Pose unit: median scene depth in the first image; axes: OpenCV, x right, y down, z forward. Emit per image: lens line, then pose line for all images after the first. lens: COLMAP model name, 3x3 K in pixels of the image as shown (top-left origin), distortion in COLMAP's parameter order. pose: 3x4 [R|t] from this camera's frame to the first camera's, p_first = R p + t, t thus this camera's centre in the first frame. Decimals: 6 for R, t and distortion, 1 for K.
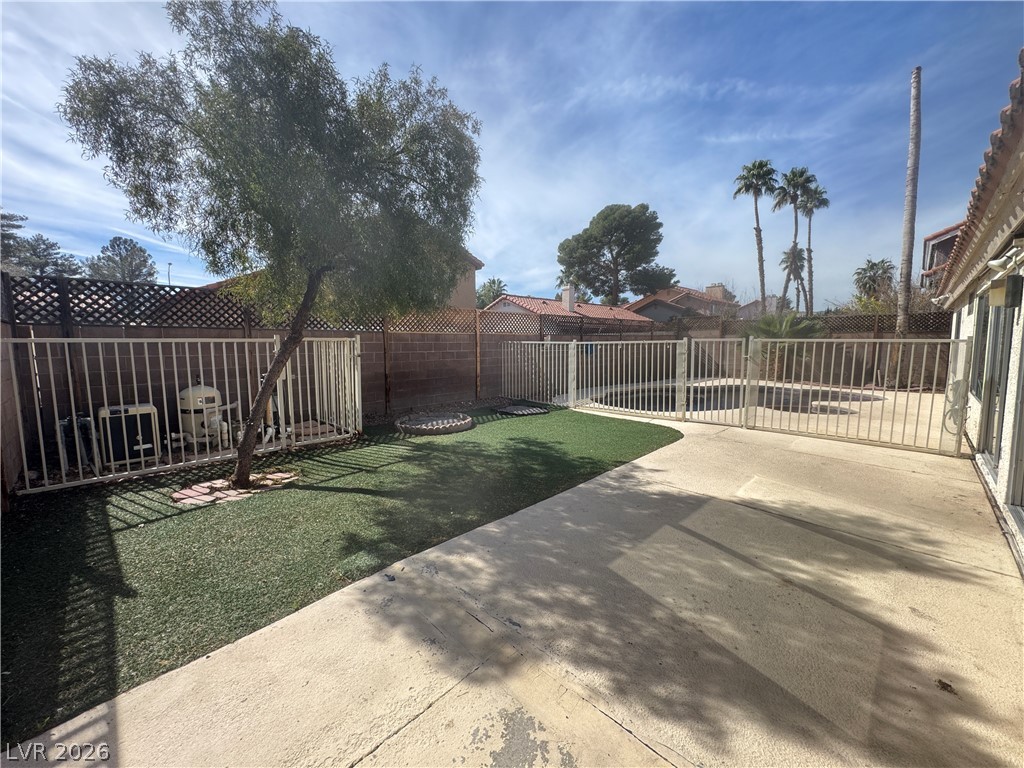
lens RADIAL K [[410.8, 0, 514.5], [0, 410.8, 384.4], [0, 0, 1]] dist [-0.002820, 0.000005]
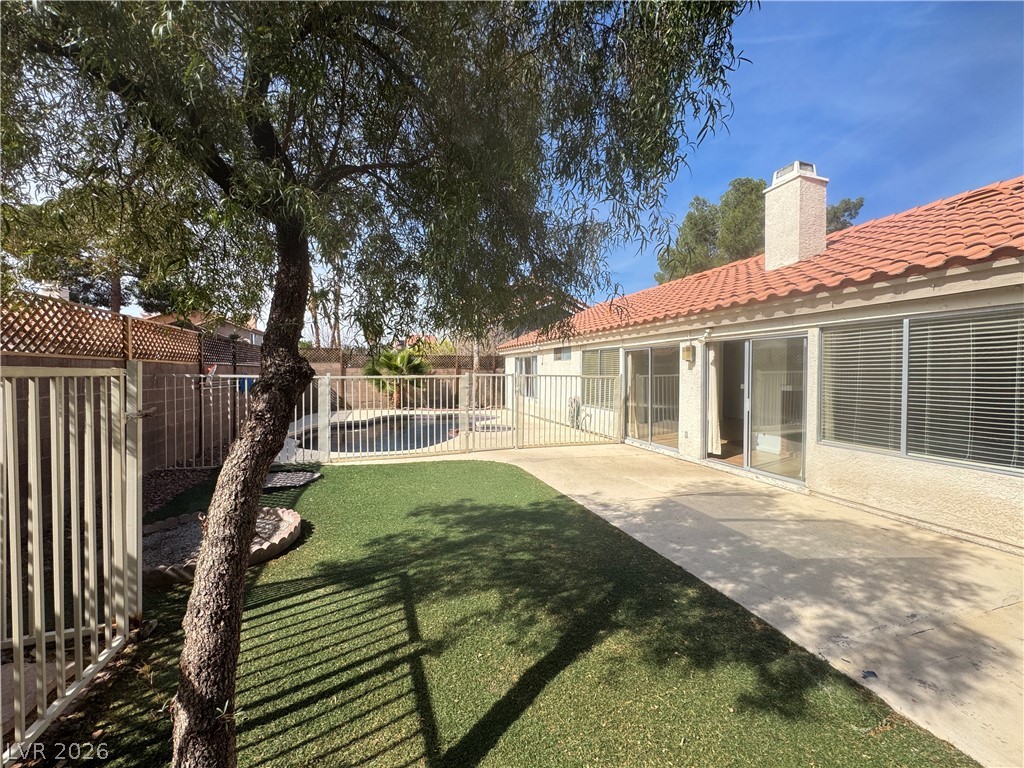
lens RADIAL K [[410.8, 0, 514.5], [0, 410.8, 384.4], [0, 0, 1]] dist [-0.002820, 0.000005]
pose [[0.444492, -0.017652, 0.895609, -0.716841], [0.086919, 0.995938, -0.023509, -0.073858], [-0.891556, 0.088295, 0.444221, 0.662195]]
